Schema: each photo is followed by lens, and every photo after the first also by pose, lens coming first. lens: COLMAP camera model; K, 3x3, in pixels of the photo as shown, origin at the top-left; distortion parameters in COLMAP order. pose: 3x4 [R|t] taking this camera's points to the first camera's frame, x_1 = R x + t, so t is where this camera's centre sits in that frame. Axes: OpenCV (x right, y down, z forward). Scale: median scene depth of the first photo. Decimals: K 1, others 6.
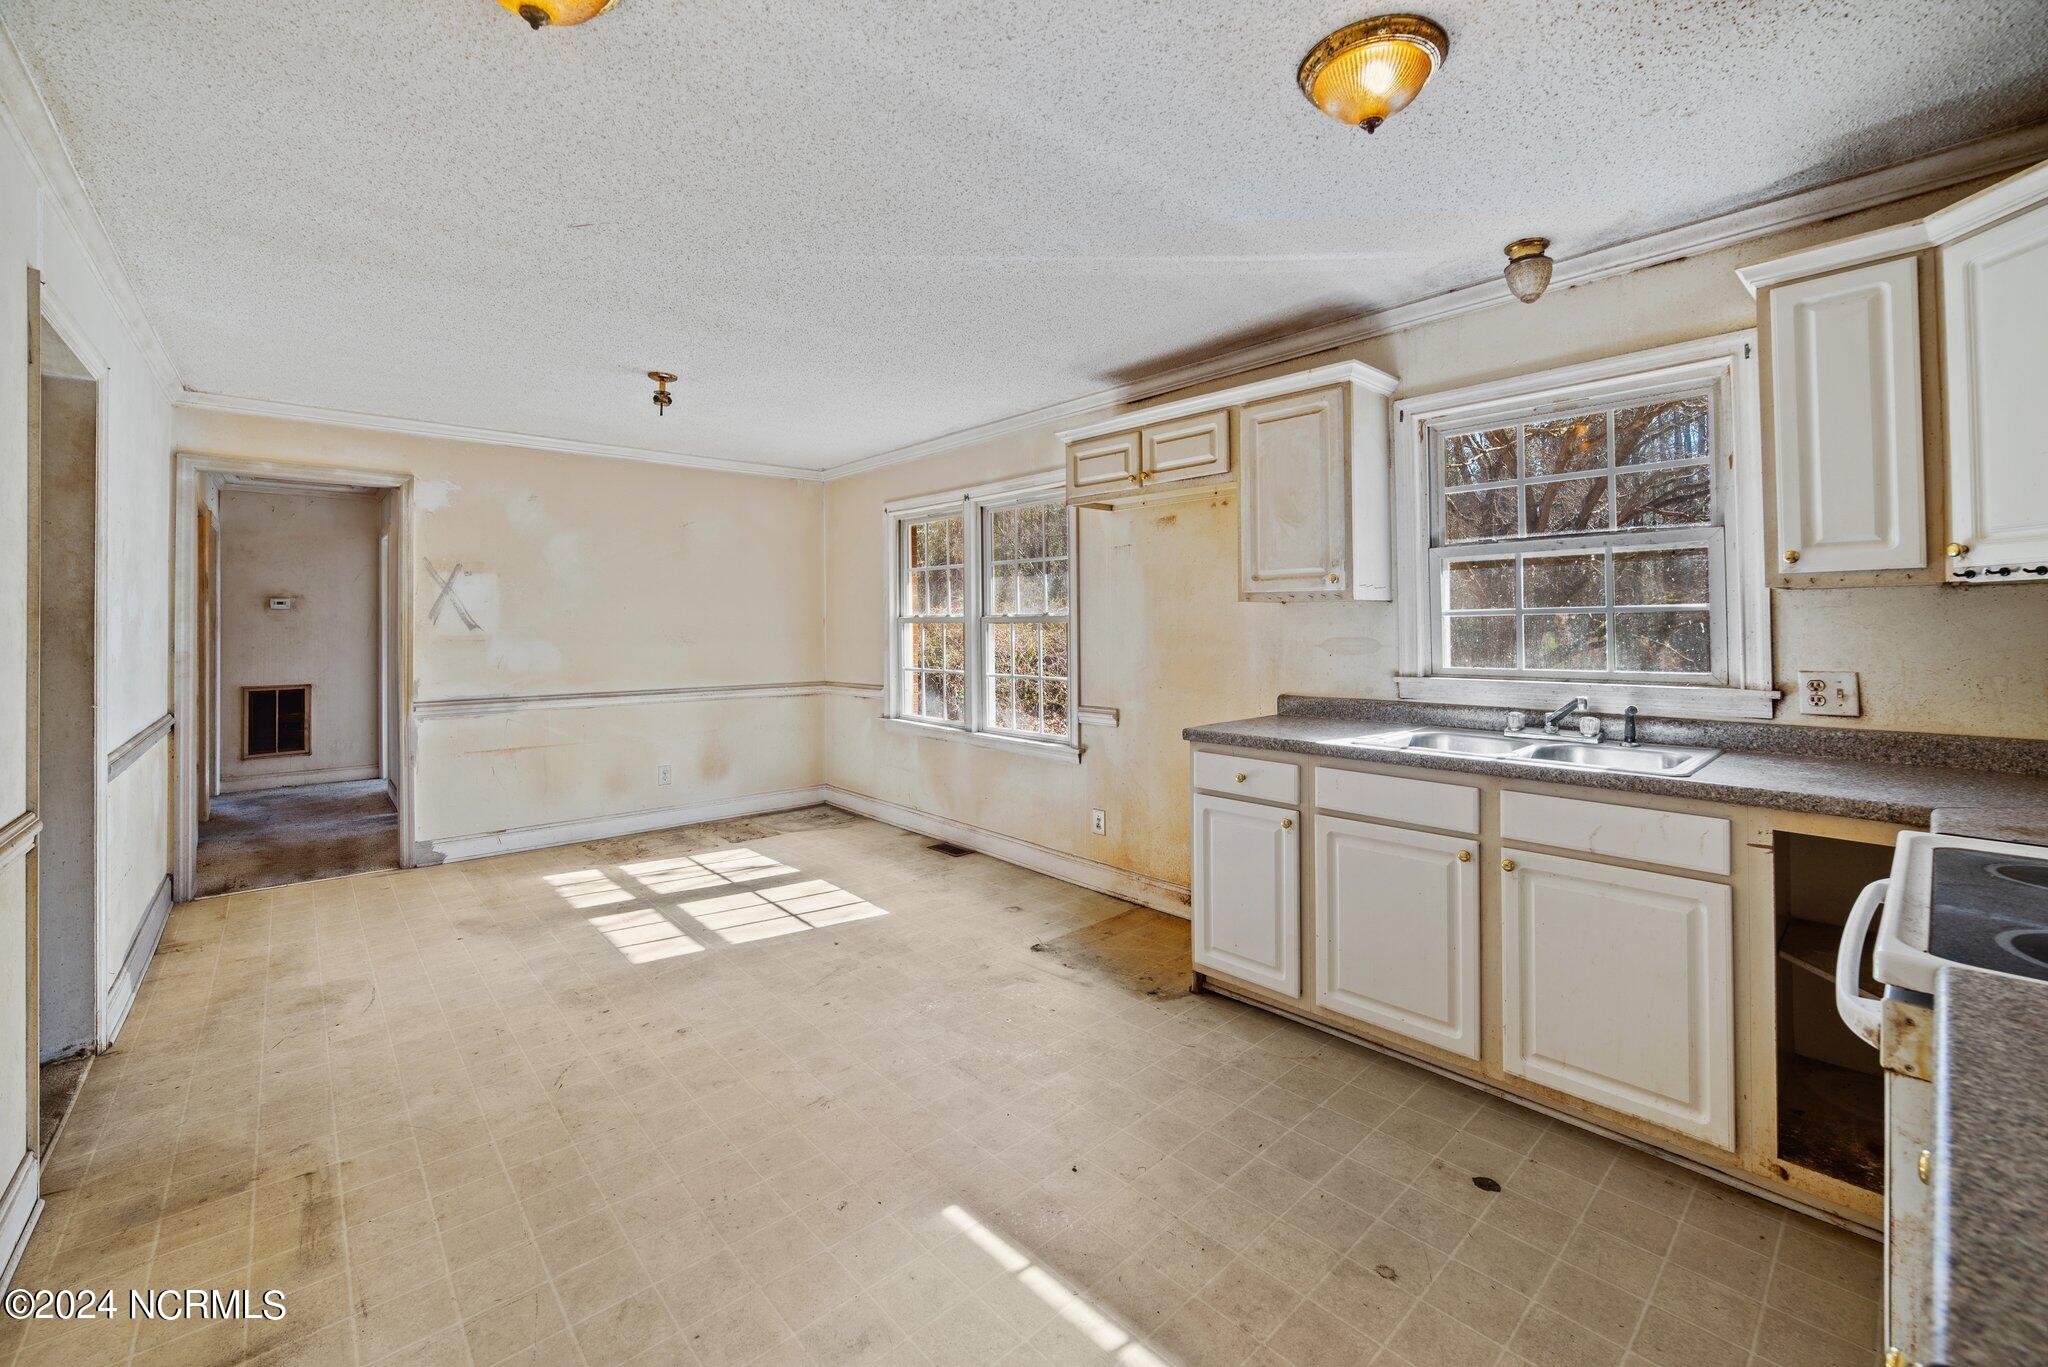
lens RADIAL K [[839.0, 0, 1045.4], [0, 839.0, 617.9], [0, 0, 1]] dist [-0.046032, 0.011531]
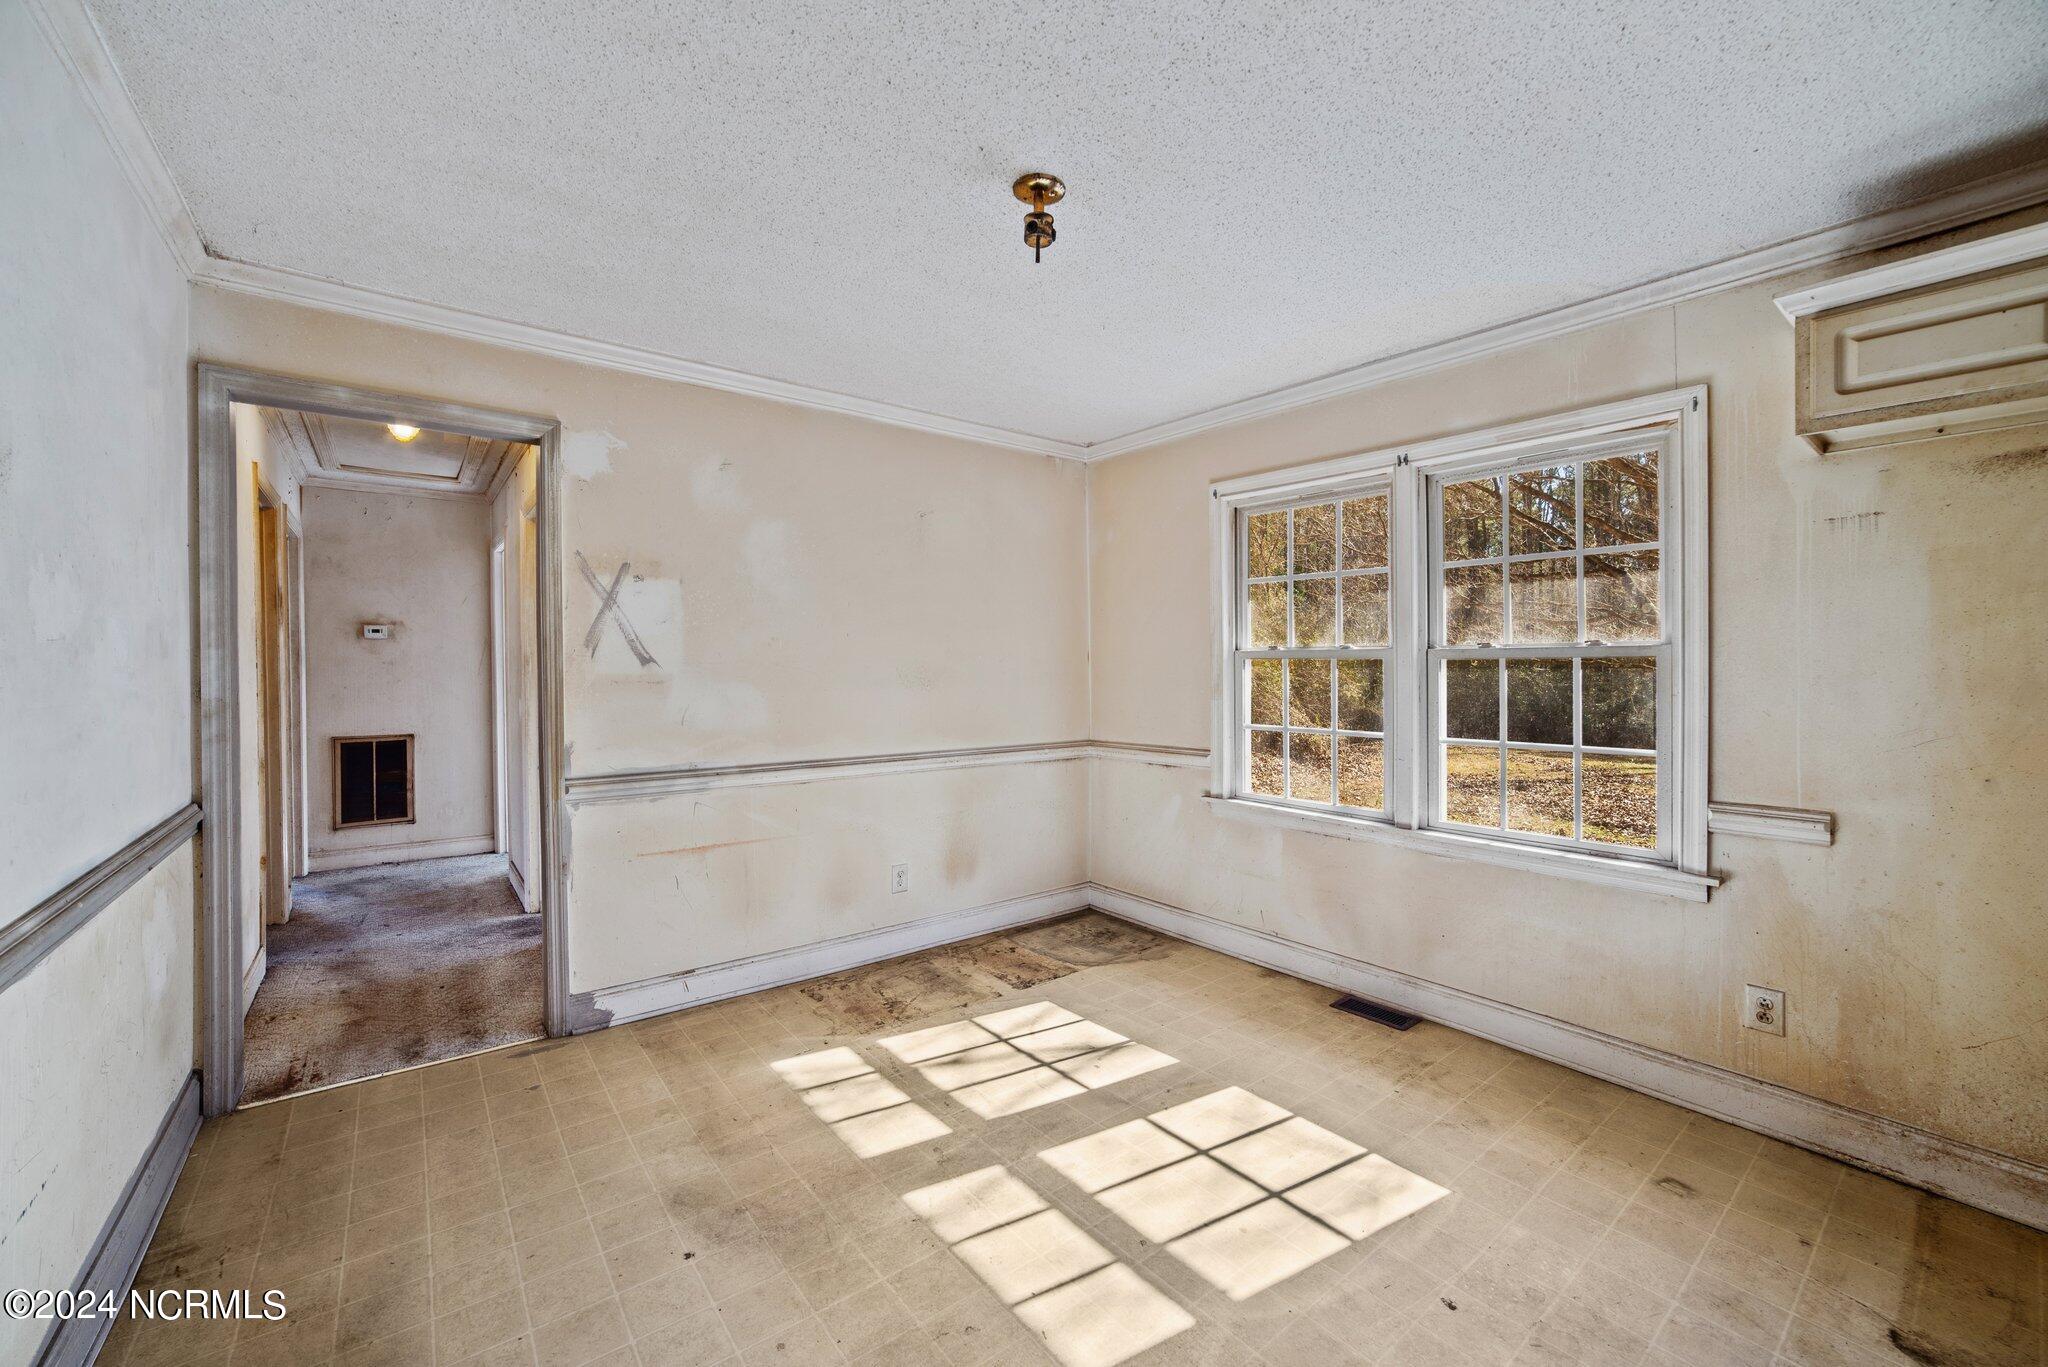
lens RADIAL K [[839.0, 0, 1041.6], [0, 839.0, 671.5], [0, 0, 1]] dist [-0.046032, 0.011531]
pose [[0.996708, 0.004407, -0.080949, -0.353625], [-0.003069, 0.999857, 0.016640, 0.007193], [0.081011, -0.016337, 0.996579, 0.394031]]
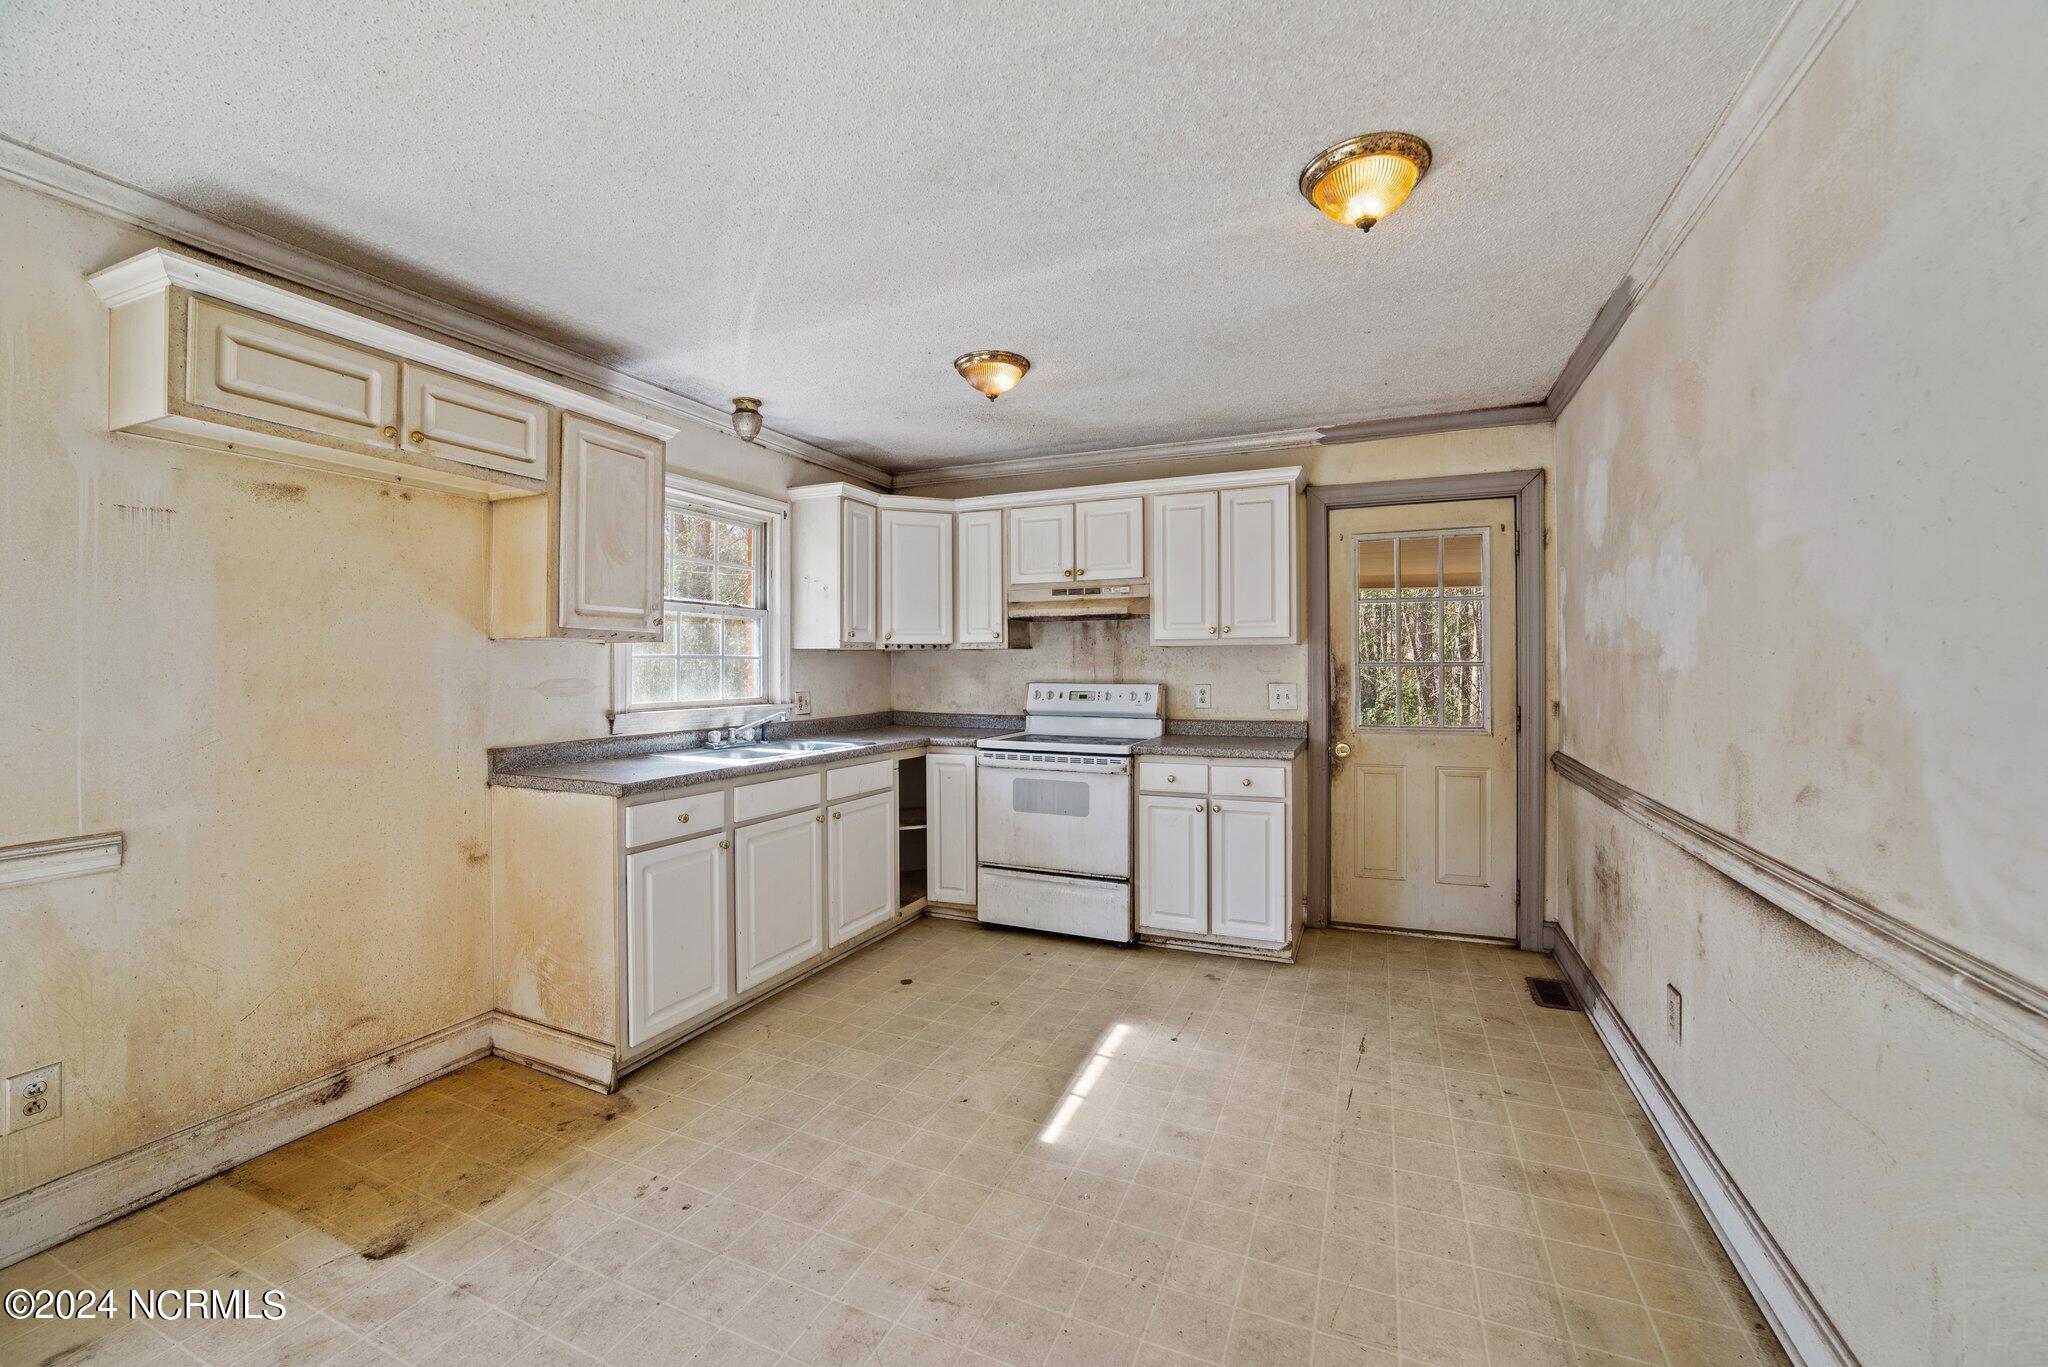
lens RADIAL K [[839.0, 0, 1003.2], [0, 839.0, 671.4], [0, 0, 1]] dist [-0.046032, 0.011531]
pose [[-0.401300, 0.004078, 0.915938, -0.509555], [-0.002385, 0.999982, -0.005497, 0.013206], [-0.915944, -0.004390, -0.401283, 0.651465]]
